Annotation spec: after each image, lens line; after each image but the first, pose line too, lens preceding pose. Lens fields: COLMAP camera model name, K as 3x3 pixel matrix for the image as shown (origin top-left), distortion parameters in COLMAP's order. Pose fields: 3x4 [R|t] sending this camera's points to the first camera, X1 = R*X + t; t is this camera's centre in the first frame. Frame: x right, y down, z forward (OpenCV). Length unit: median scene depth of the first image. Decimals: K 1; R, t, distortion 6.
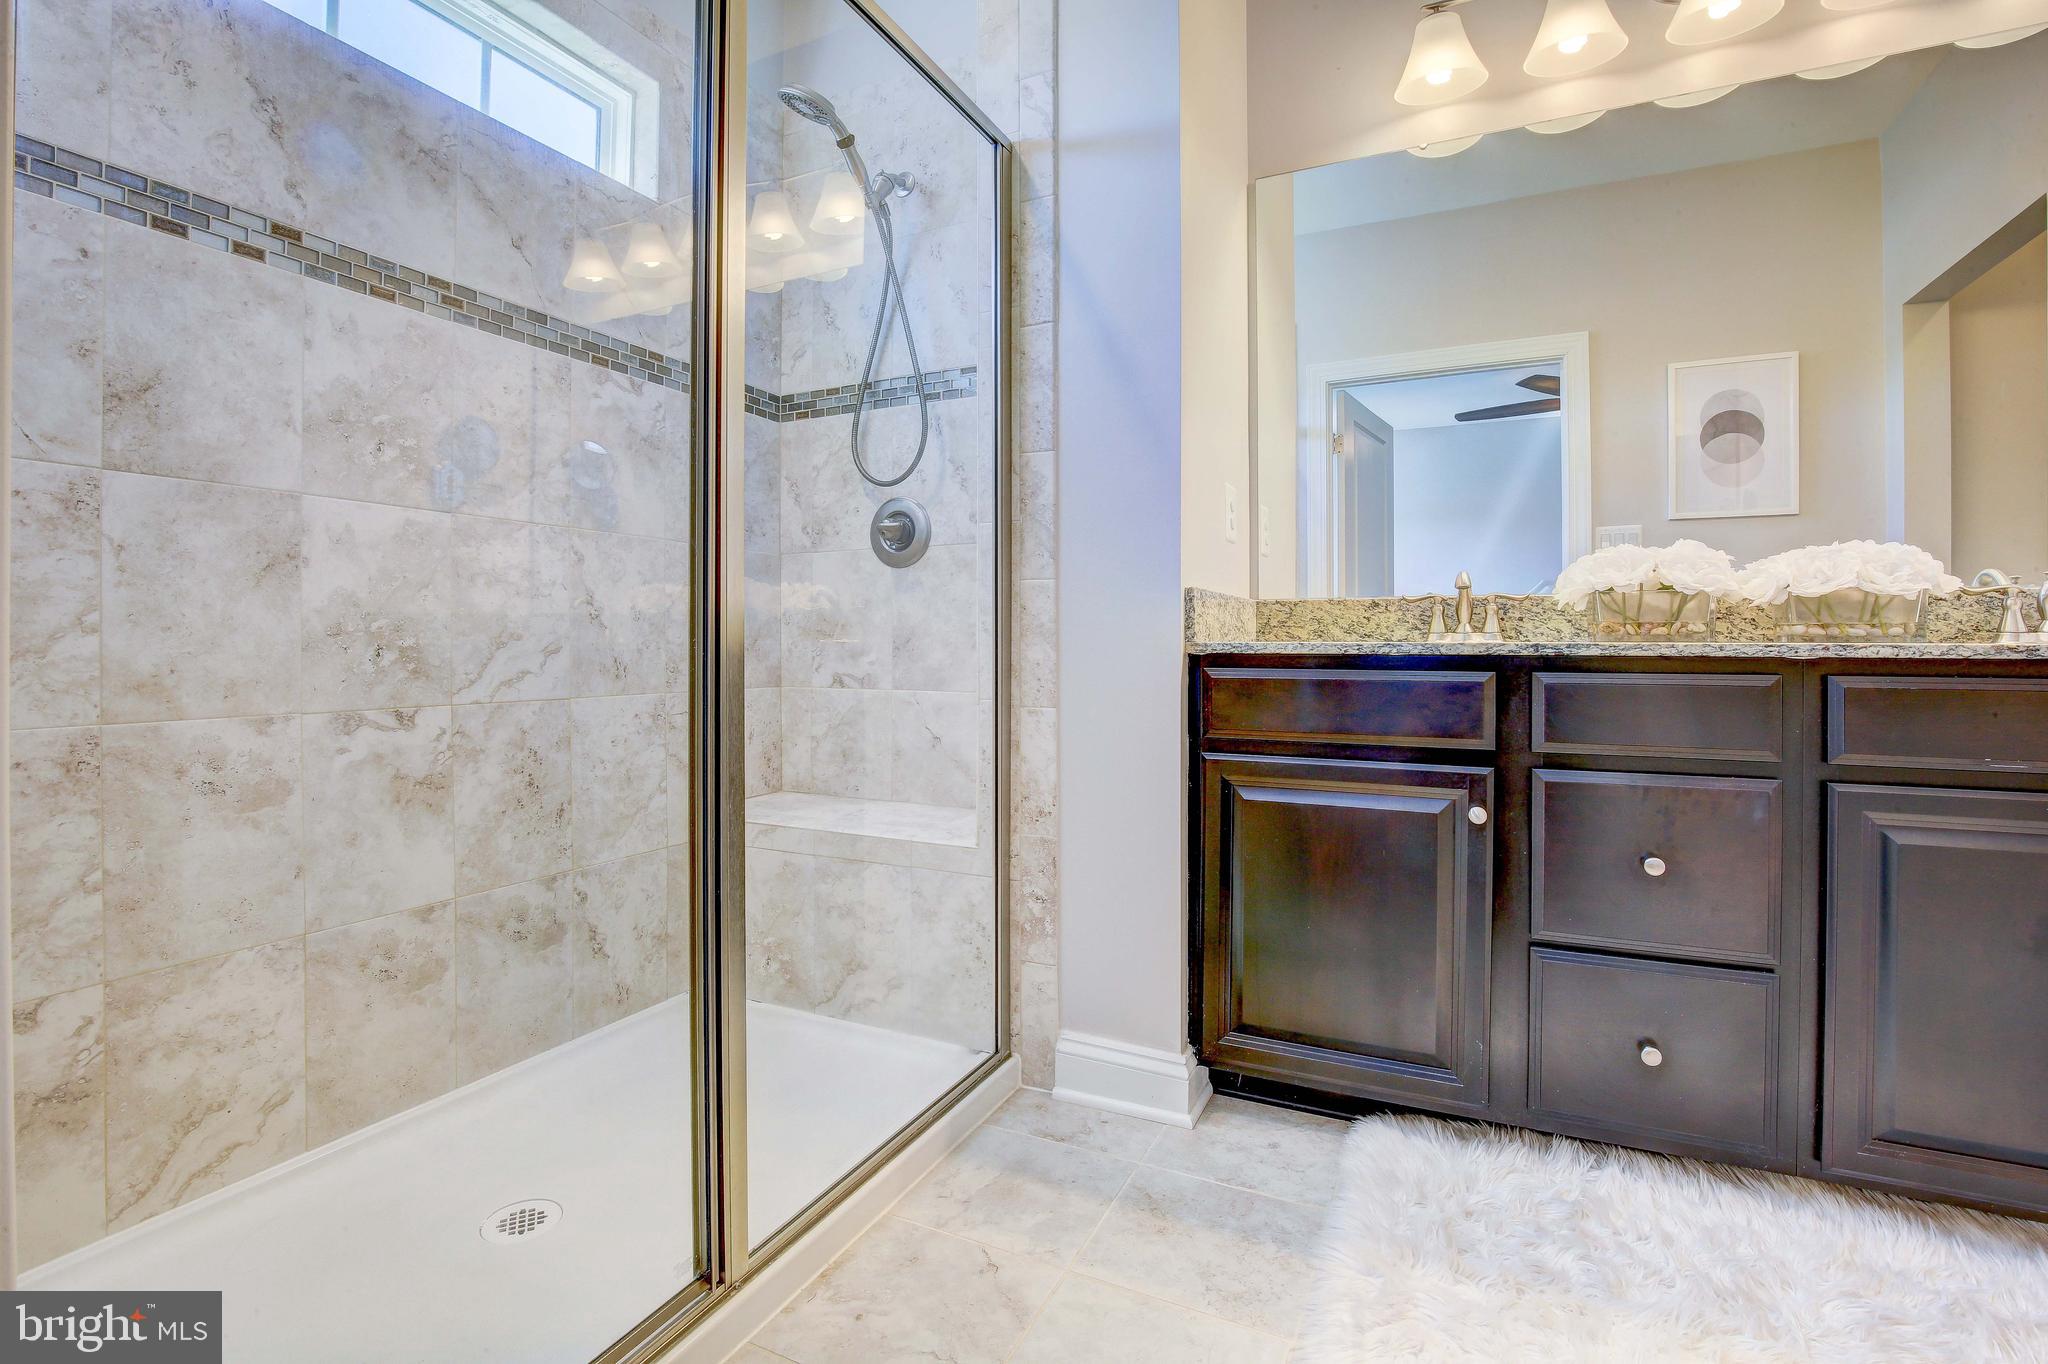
lens RADIAL K [[976.0, 0, 1023.8], [0, 976.0, 695.7], [0, 0, 1]] dist [-0.043921, 0.010920]
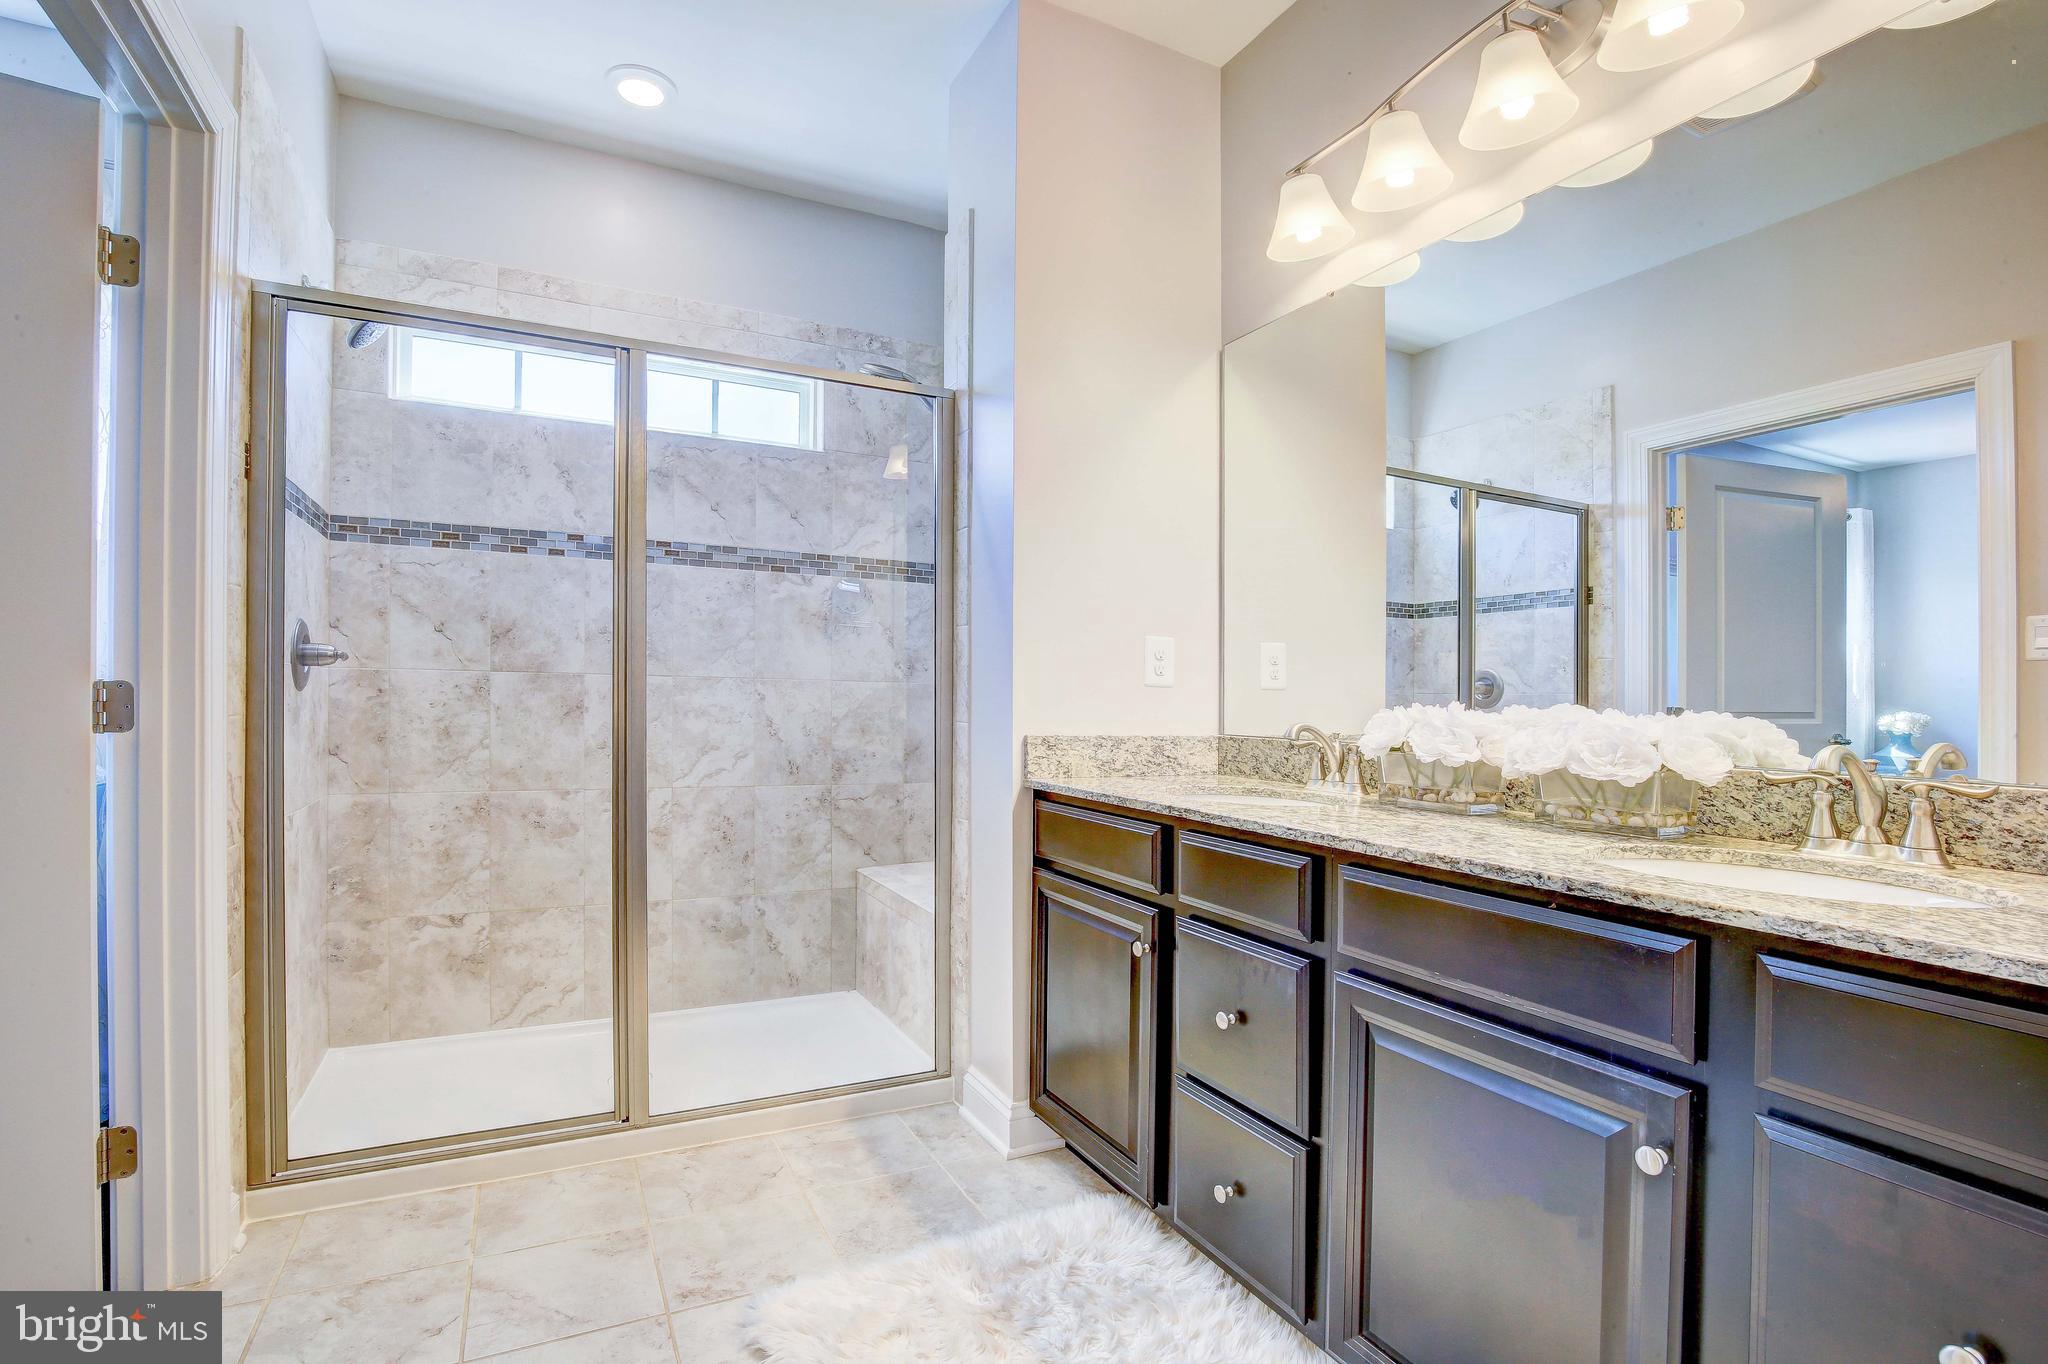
lens RADIAL K [[997.8, 0, 1022.0], [0, 997.8, 787.1], [0, 0, 1]] dist [-0.029167, 0.000151]
pose [[0.788642, 0.069371, -0.610926, 0.964820], [-0.051003, 0.997571, 0.047435, -0.105579], [0.612733, -0.006250, 0.790265, -0.020209]]
